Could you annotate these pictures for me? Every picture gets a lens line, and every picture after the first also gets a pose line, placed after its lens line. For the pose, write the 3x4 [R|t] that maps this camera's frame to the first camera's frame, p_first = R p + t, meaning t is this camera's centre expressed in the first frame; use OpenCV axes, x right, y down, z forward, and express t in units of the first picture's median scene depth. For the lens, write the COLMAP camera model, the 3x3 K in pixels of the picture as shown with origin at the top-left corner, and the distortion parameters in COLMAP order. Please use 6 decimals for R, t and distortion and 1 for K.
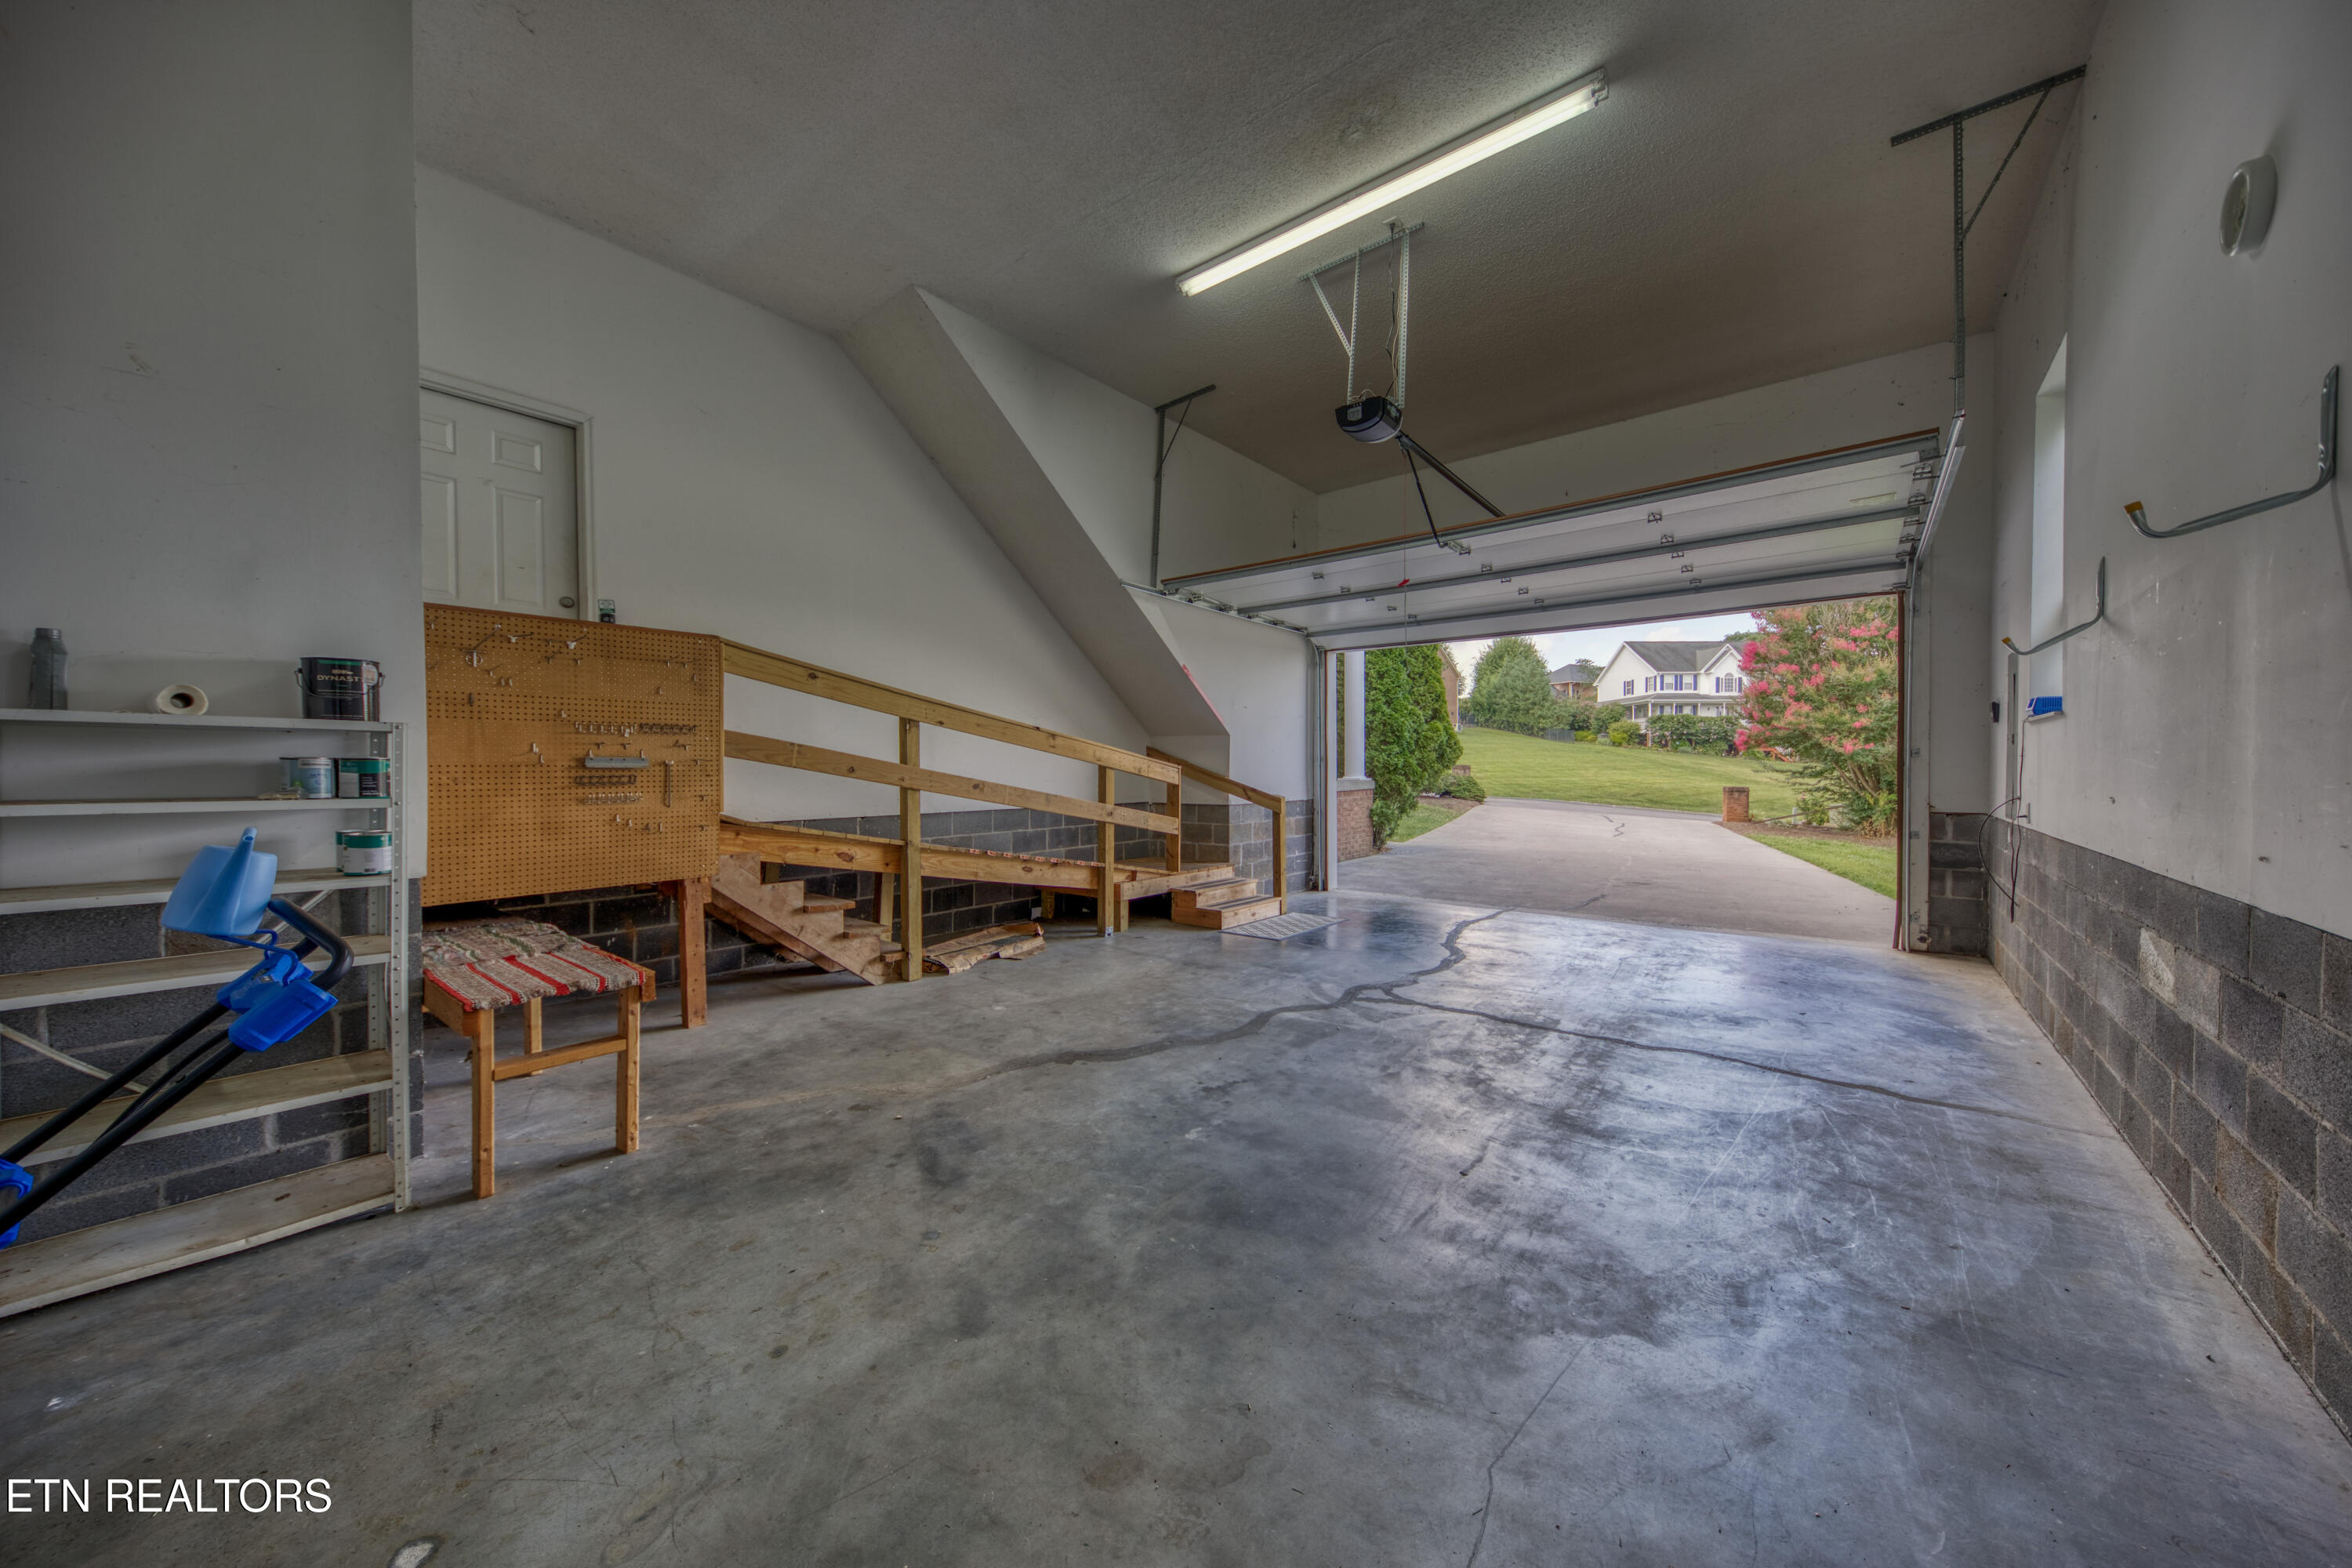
lens RADIAL K [[831.4, 0, 1188.5], [0, 831.4, 800.7], [0, 0, 1]] dist [0.000298, -0.000104]
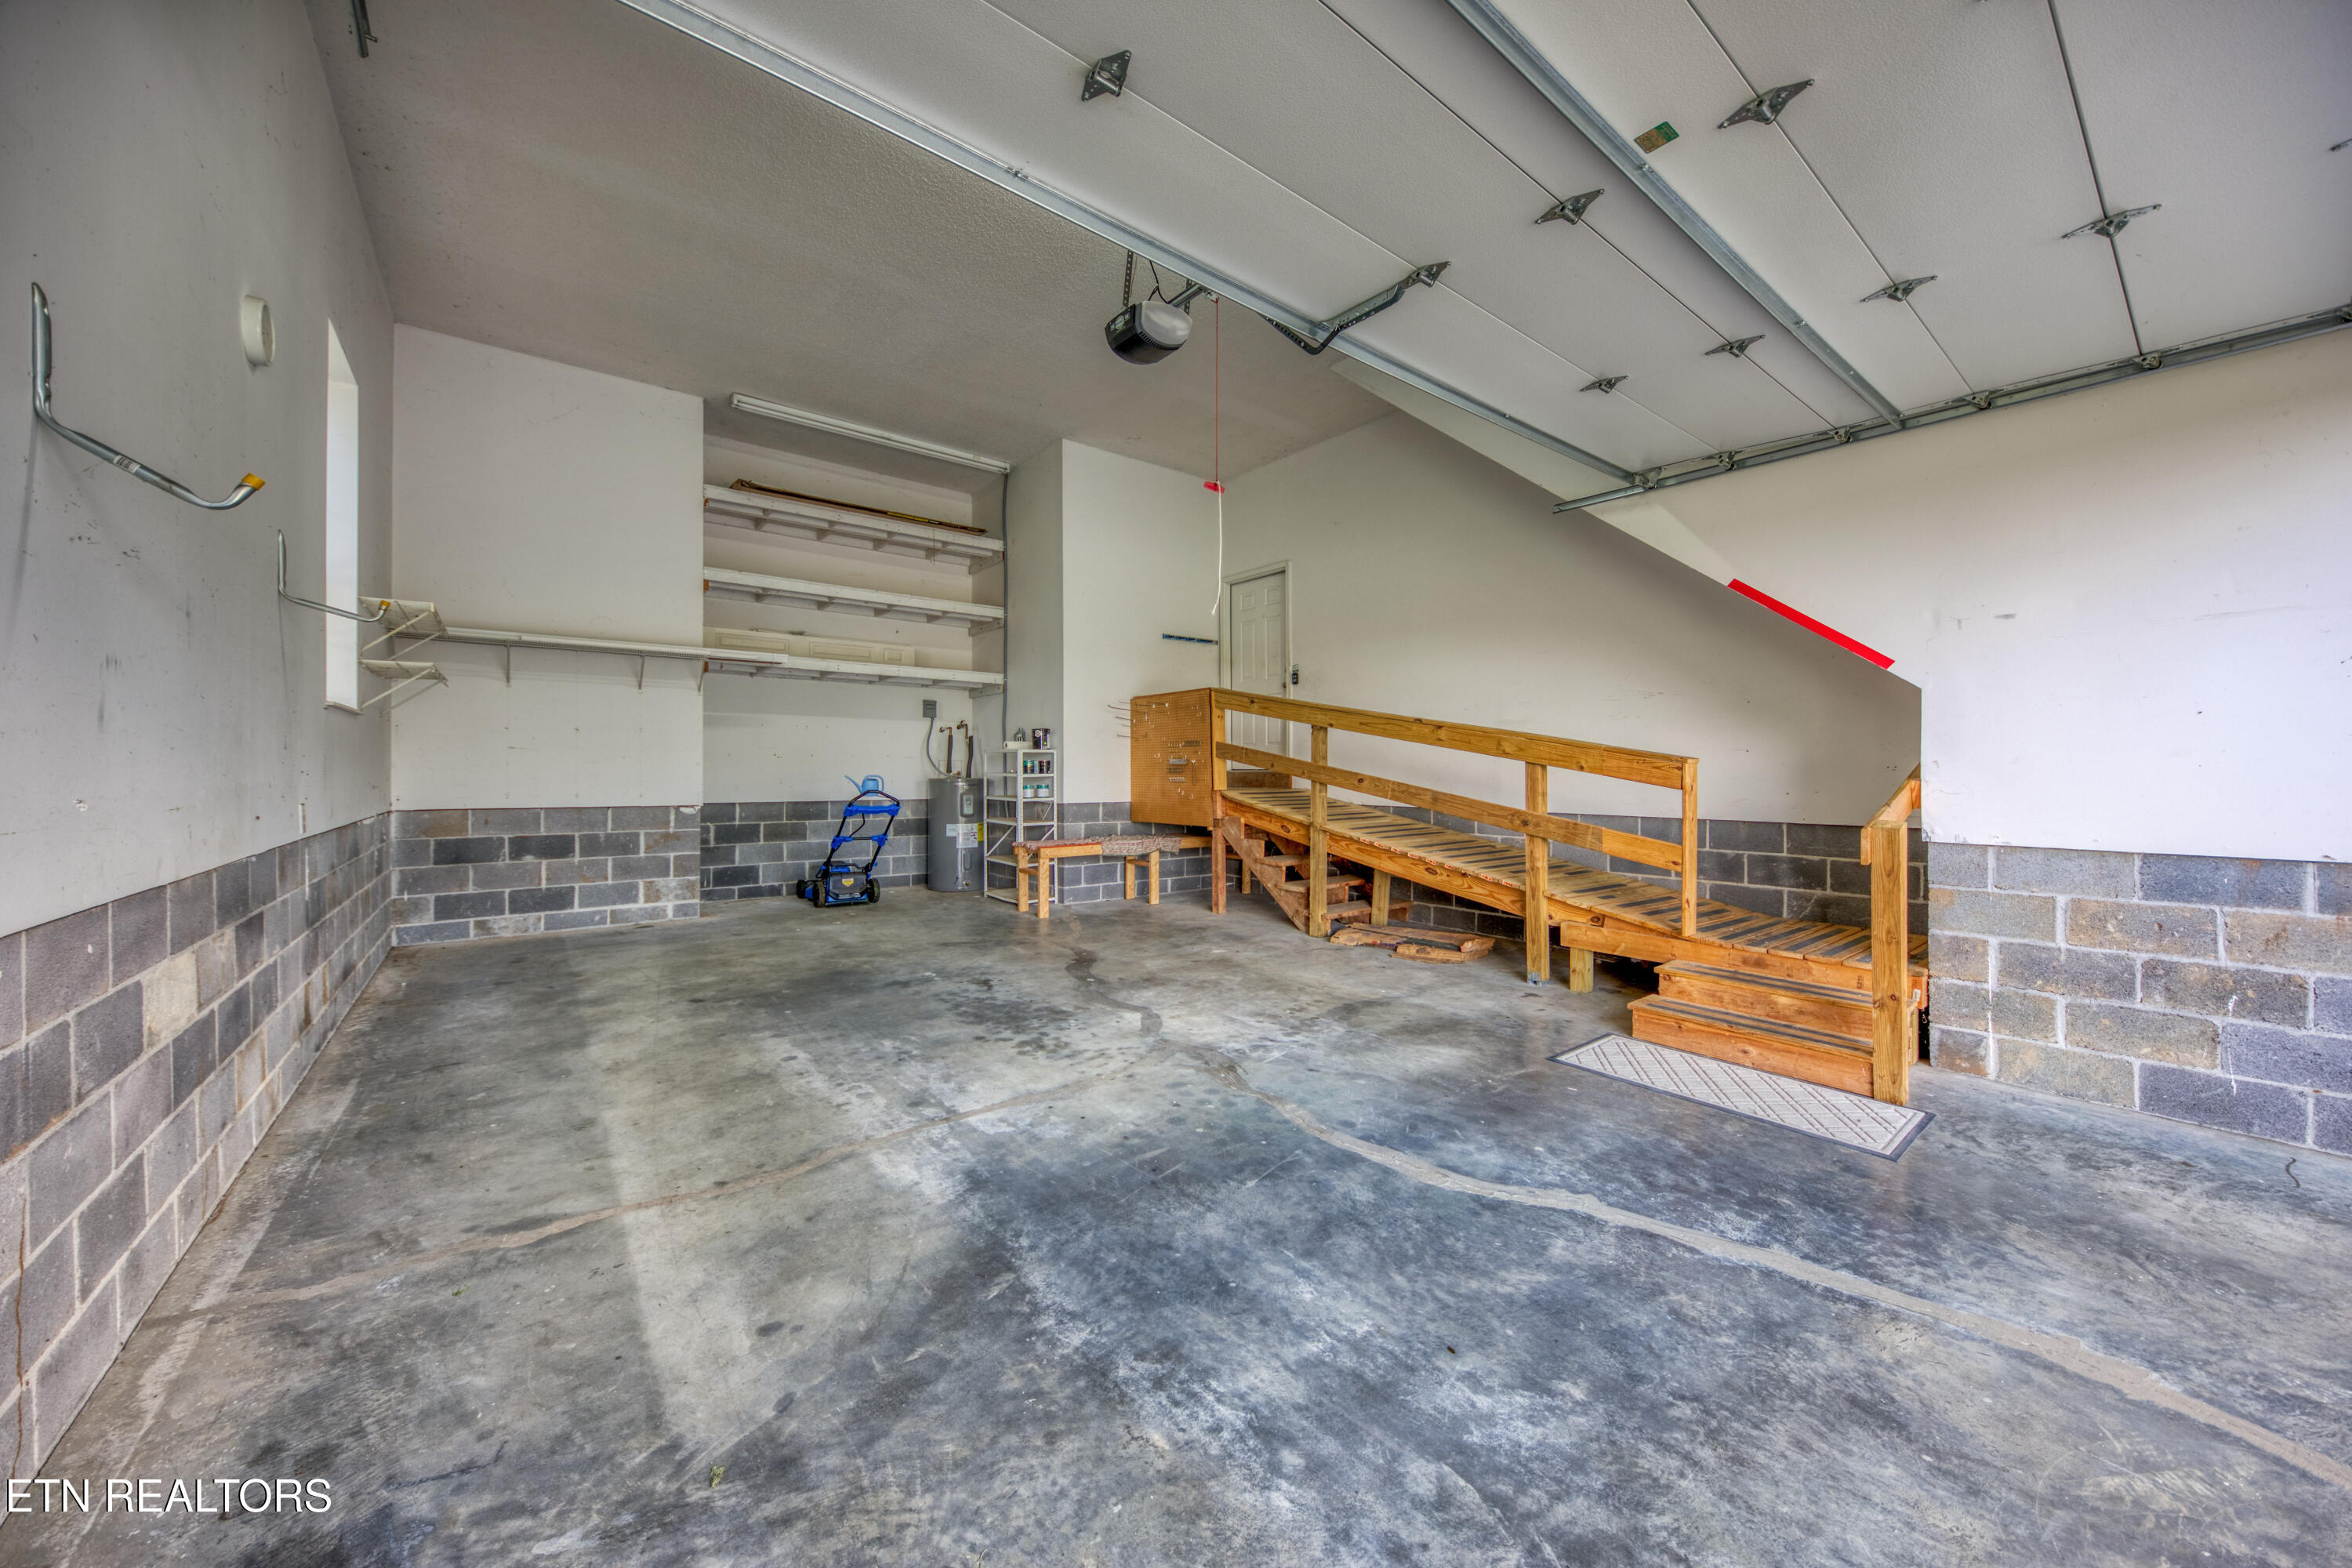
lens RADIAL K [[831.4, 0, 1188.5], [0, 831.4, 800.7], [0, 0, 1]] dist [0.000298, -0.000104]
pose [[-0.243406, 0.035729, -0.969266, 0.974508], [-0.039686, 0.998118, 0.046759, -0.037398], [0.969112, 0.049848, -0.241530, 1.201013]]
